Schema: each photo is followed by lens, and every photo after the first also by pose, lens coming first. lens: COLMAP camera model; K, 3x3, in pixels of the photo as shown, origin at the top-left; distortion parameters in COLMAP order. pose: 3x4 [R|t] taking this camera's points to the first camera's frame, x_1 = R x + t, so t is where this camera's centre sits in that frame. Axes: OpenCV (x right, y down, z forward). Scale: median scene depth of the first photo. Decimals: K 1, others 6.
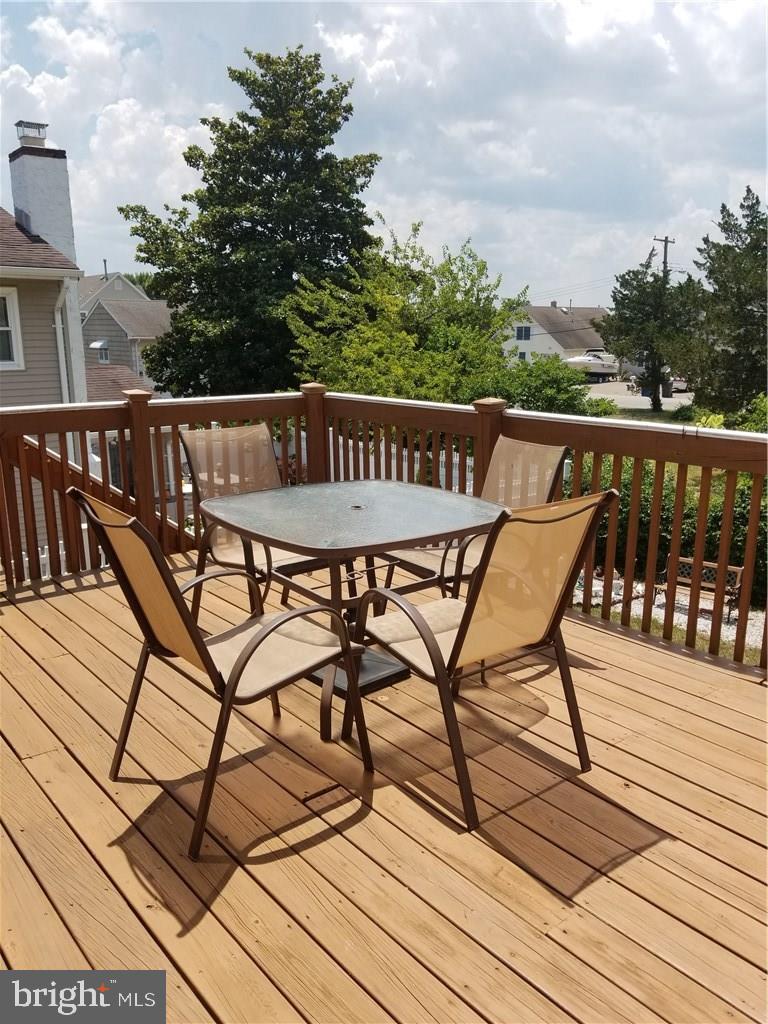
lens RADIAL K [[792.3, 0, 394.9], [0, 792.3, 518.8], [0, 0, 1]] dist [0.117968, -0.232649]
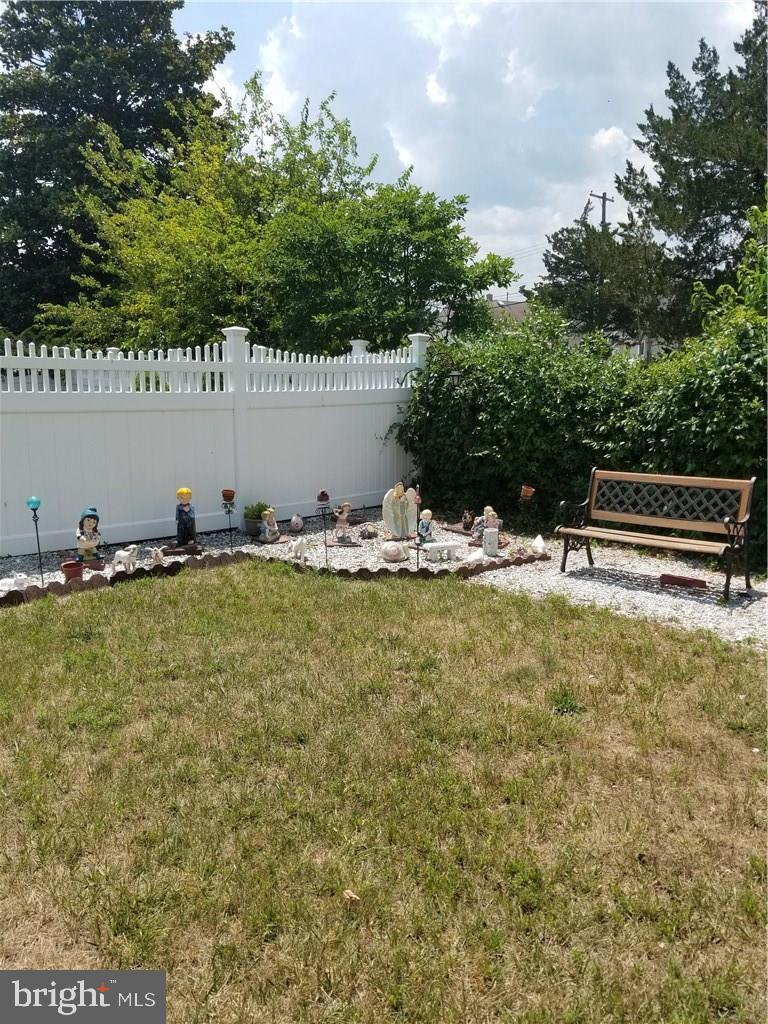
lens RADIAL K [[792.3, 0, 394.9], [0, 792.3, 518.8], [0, 0, 1]] dist [0.117968, -0.232649]
pose [[0.998207, -0.010409, 0.058941, 0.104221], [0.012026, 0.999559, -0.027148, 0.045941], [-0.058632, 0.027809, 0.997892, 0.284375]]
